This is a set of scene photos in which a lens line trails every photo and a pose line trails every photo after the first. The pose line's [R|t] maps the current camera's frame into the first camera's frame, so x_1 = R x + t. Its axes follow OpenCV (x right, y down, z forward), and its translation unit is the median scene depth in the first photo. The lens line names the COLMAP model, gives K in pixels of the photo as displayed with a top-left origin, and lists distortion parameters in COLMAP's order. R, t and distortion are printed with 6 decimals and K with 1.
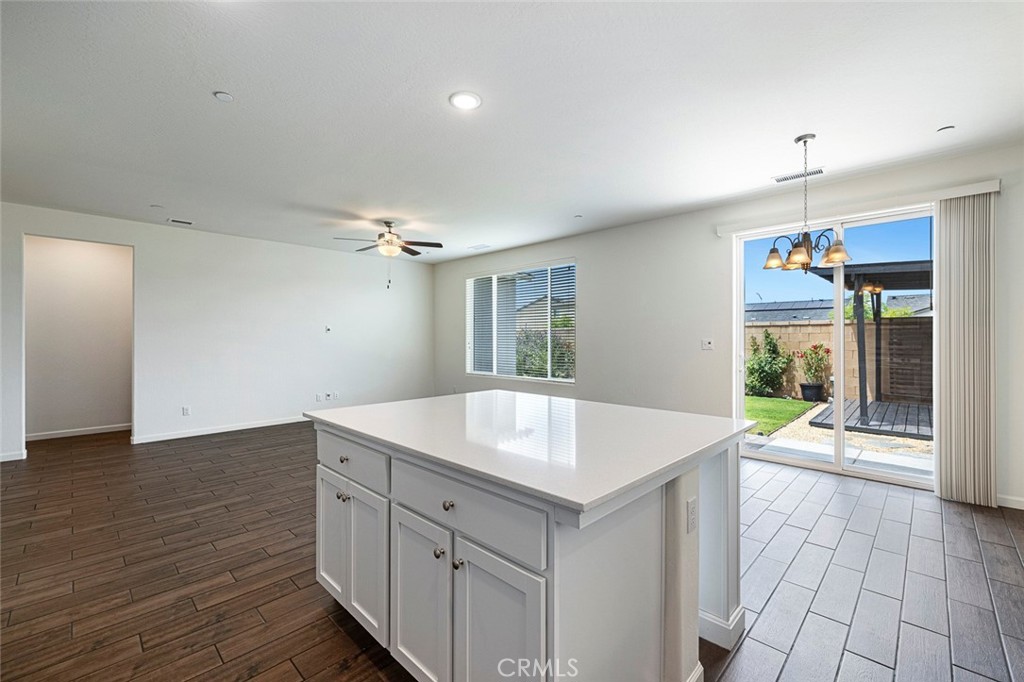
lens RADIAL K [[436.8, 0, 515.3], [0, 436.8, 343.4], [0, 0, 1]] dist [0.000165, -0.000166]
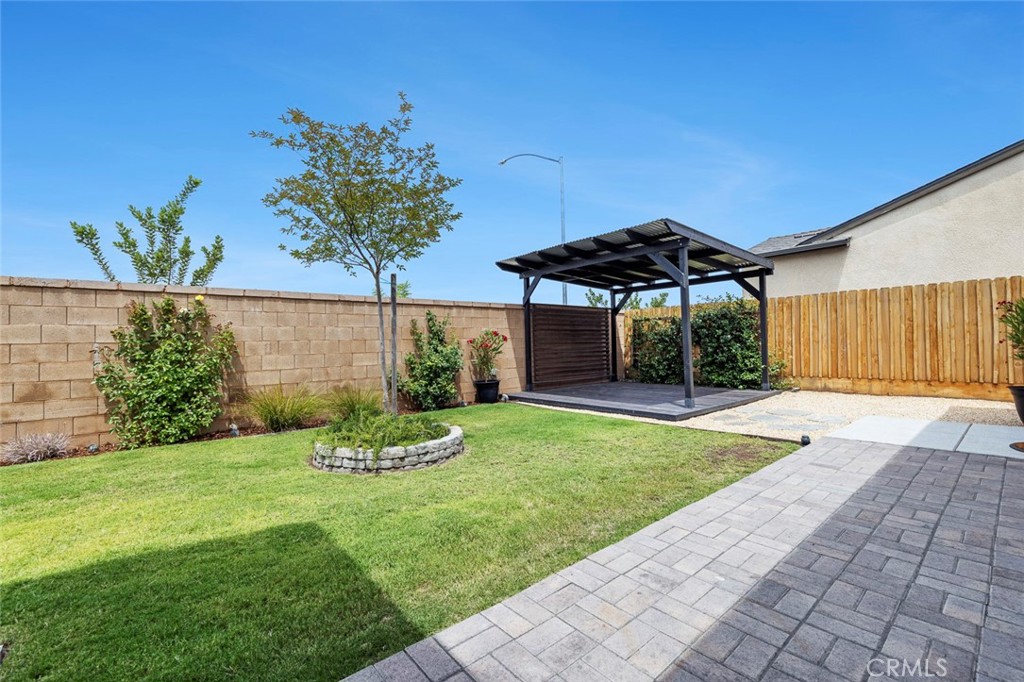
lens RADIAL K [[436.8, 0, 511.8], [0, 436.8, 340.9], [0, 0, 1]] dist [0.000165, -0.000166]
pose [[0.099706, 0.004025, 0.995009, -0.097459], [0.014930, 0.999873, -0.005541, 0.022837], [-0.994905, 0.015408, 0.099633, 0.807221]]
